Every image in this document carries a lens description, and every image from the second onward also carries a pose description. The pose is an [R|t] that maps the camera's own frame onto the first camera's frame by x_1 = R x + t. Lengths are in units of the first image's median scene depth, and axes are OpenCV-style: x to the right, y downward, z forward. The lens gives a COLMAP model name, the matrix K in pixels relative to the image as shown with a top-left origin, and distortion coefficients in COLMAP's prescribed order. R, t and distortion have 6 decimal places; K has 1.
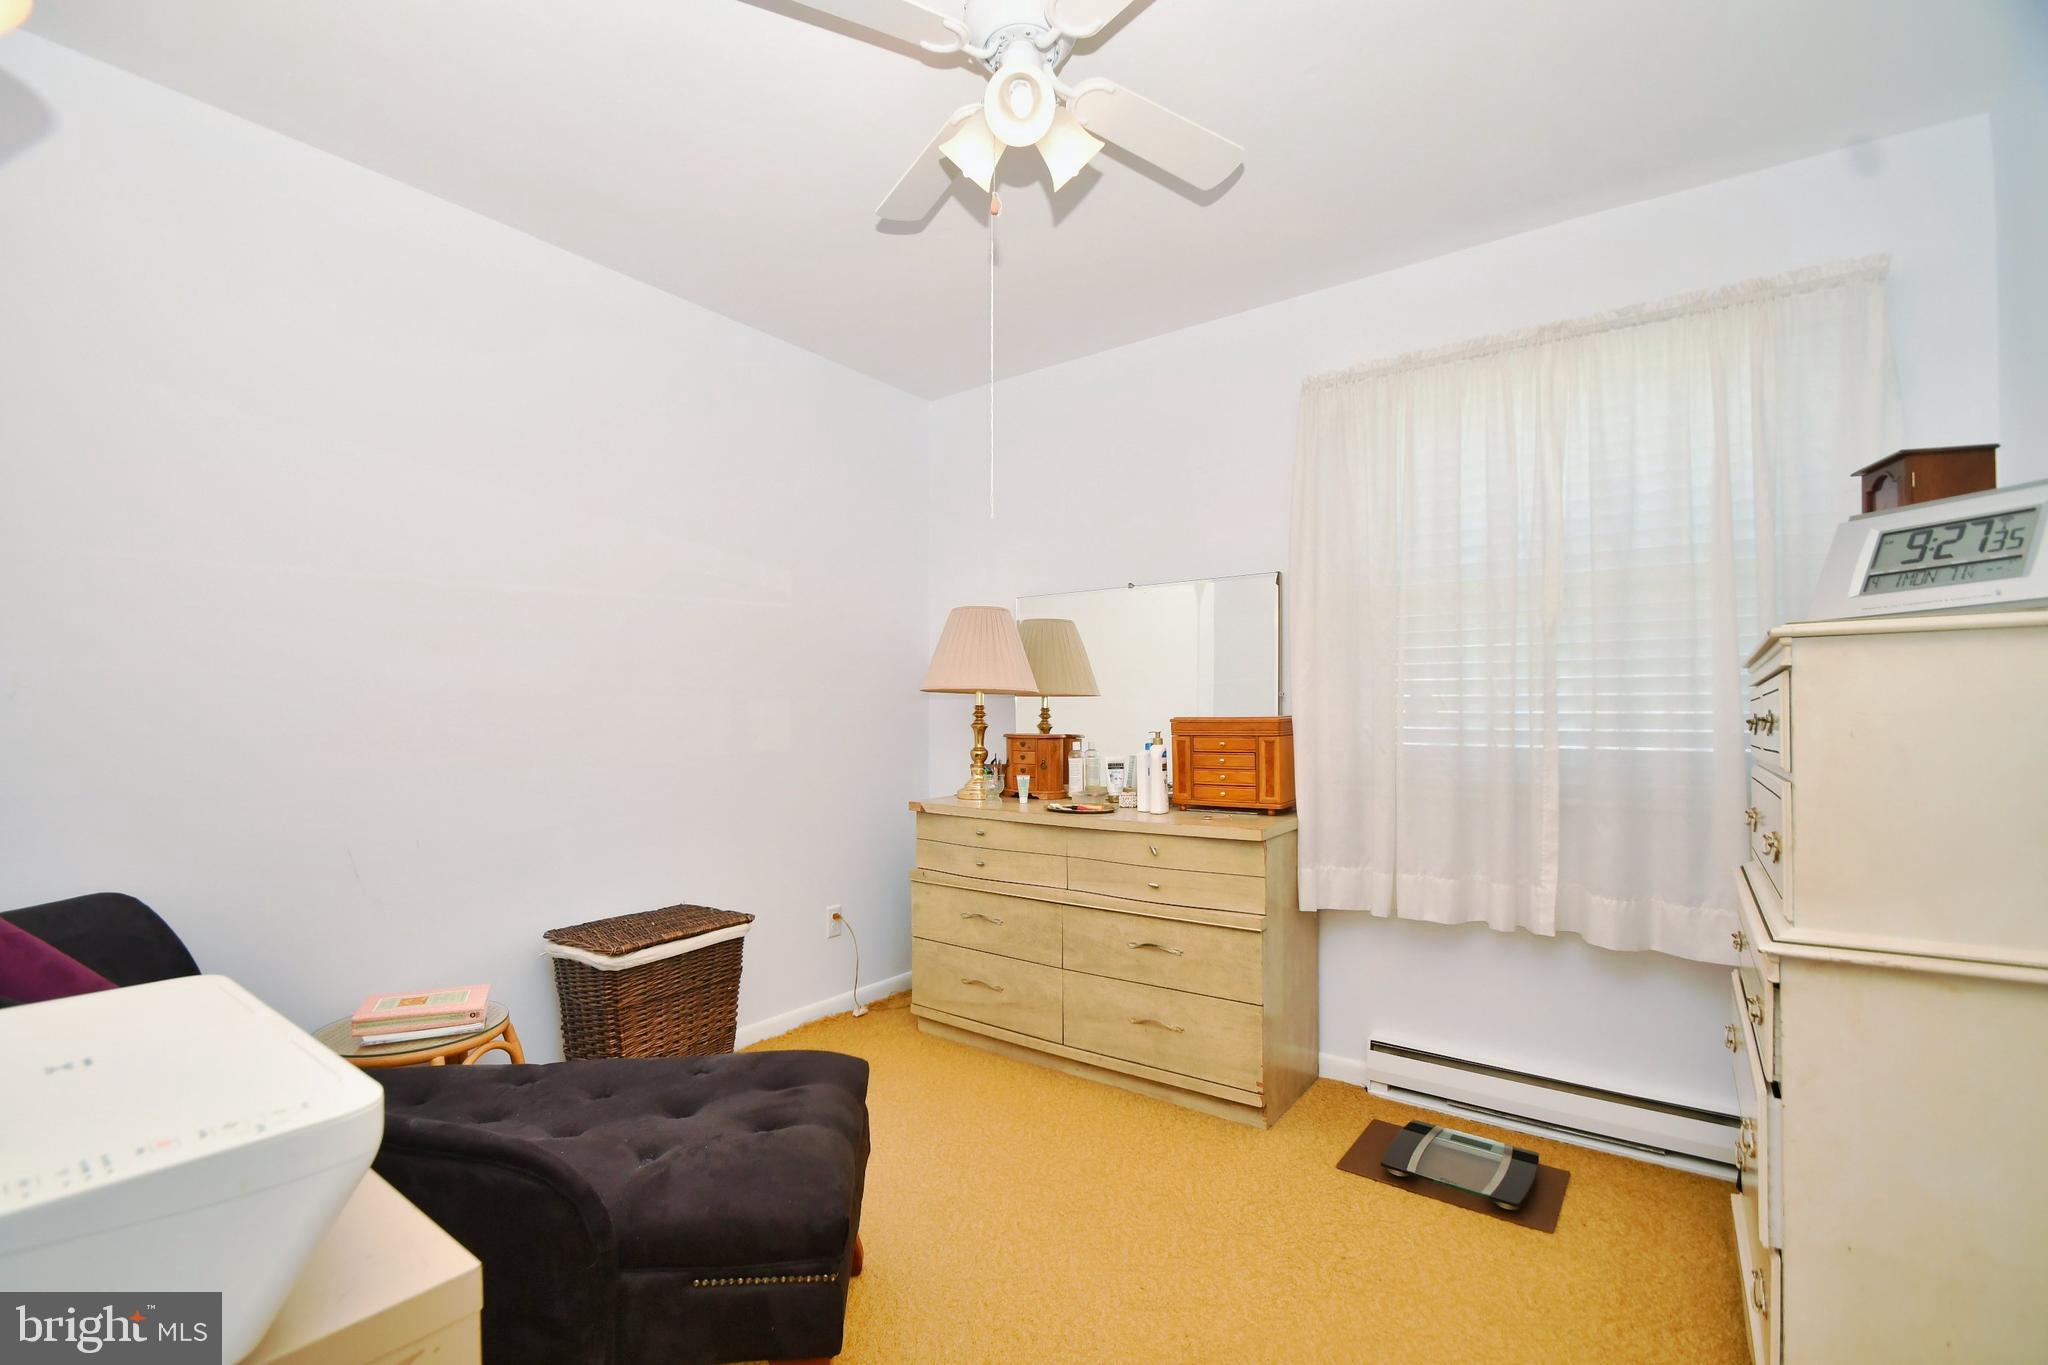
lens RADIAL K [[902.8, 0, 997.9], [0, 902.8, 714.3], [0, 0, 1]] dist [0.012605, -0.013961]
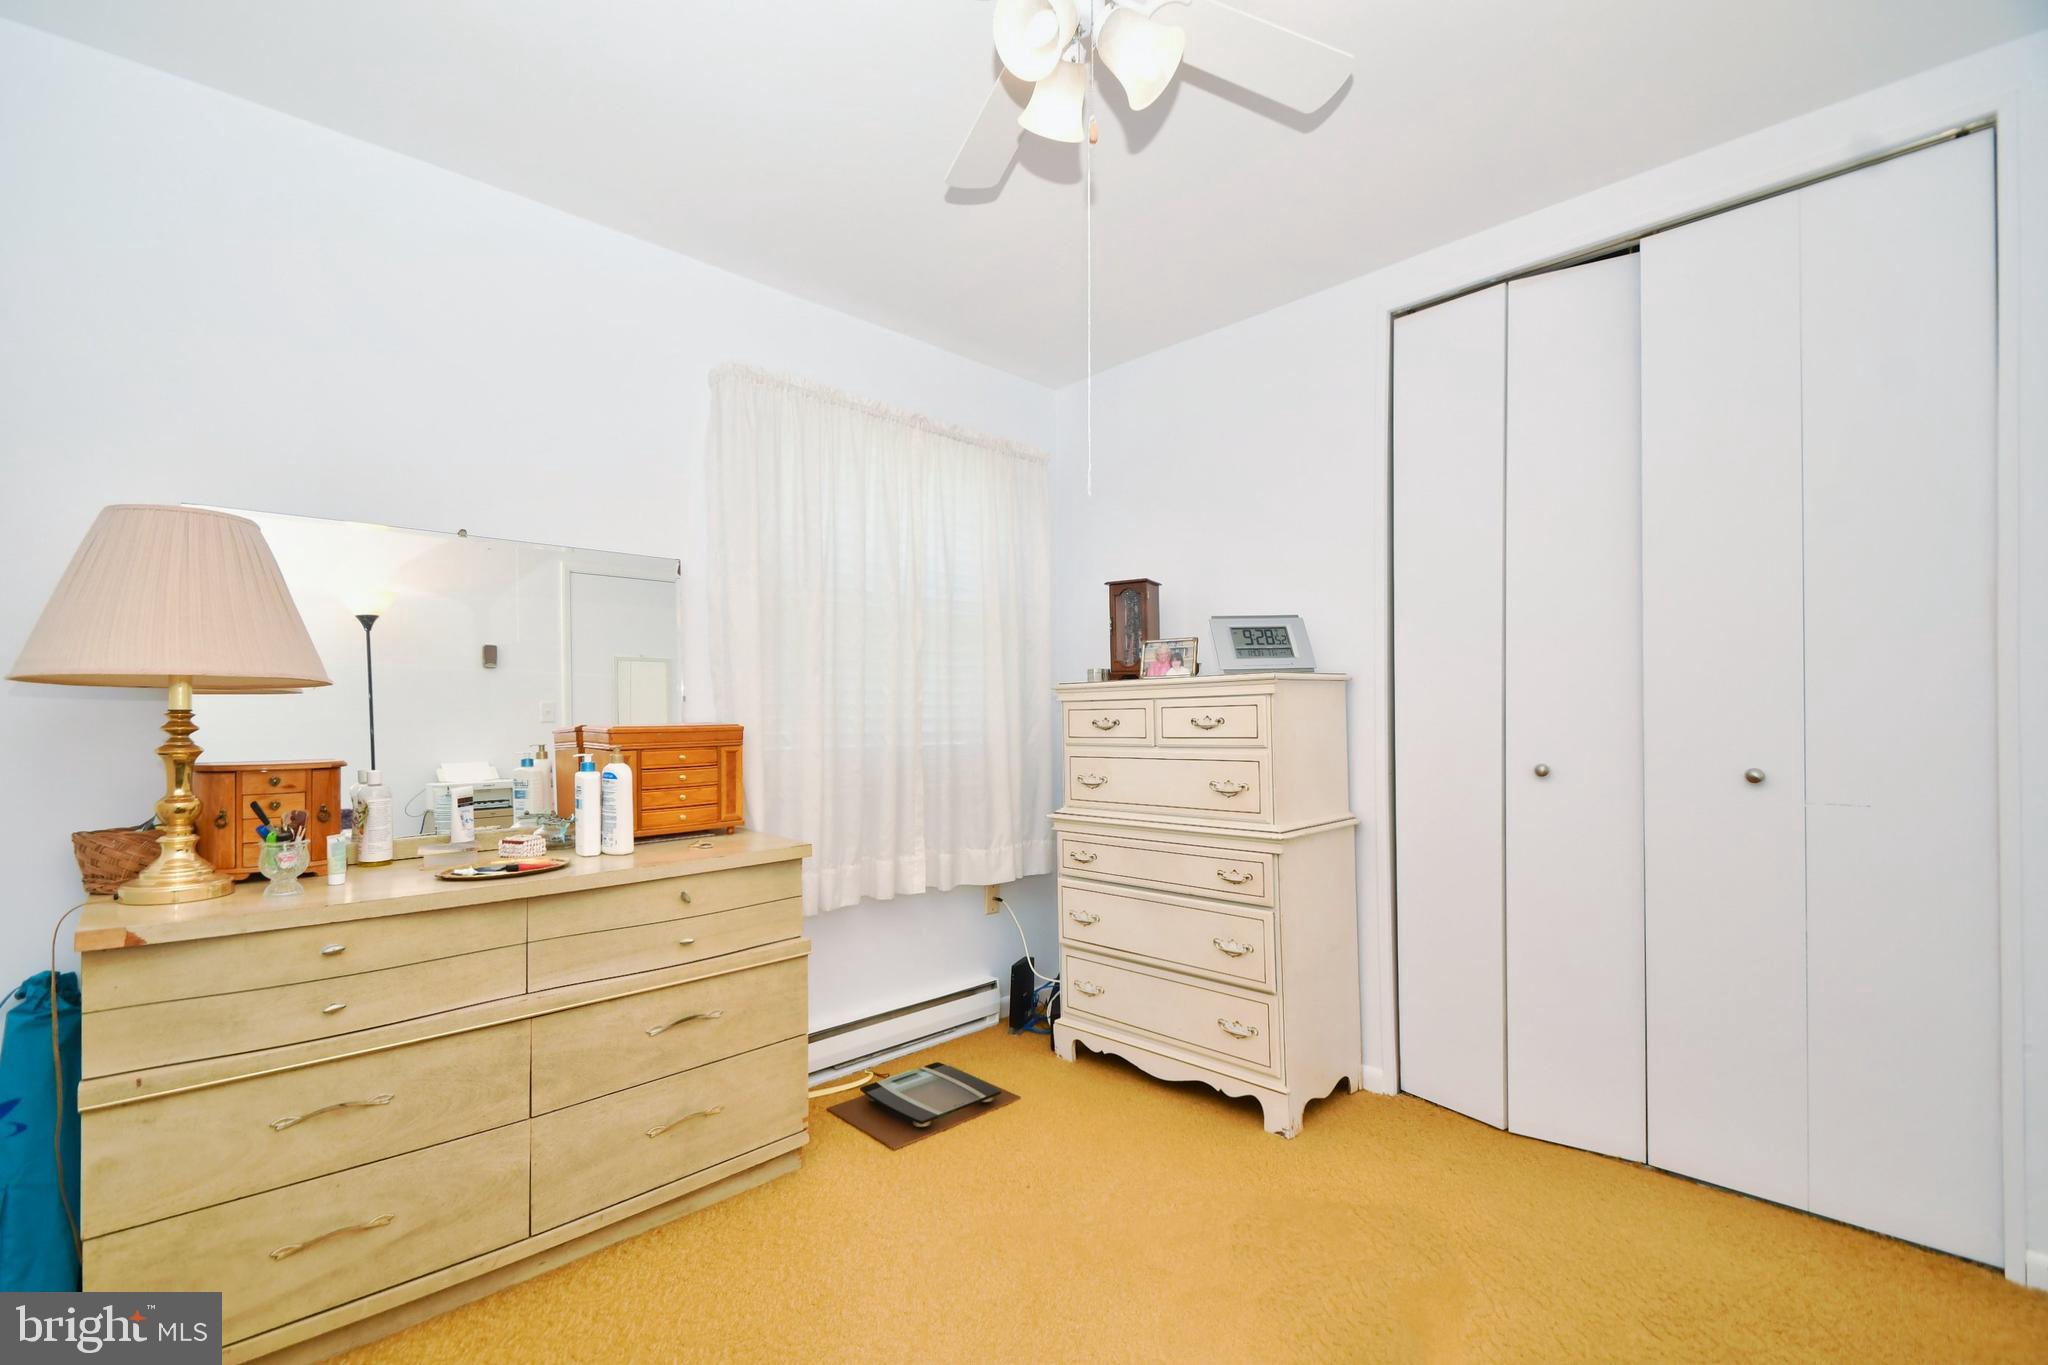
lens RADIAL K [[902.8, 0, 997.9], [0, 902.8, 714.3], [0, 0, 1]] dist [0.012605, -0.013961]
pose [[0.146842, 0.000579, 0.989160, -0.534749], [0.007960, 0.999967, -0.001767, -0.003410], [-0.989128, 0.008134, 0.146832, 0.589243]]
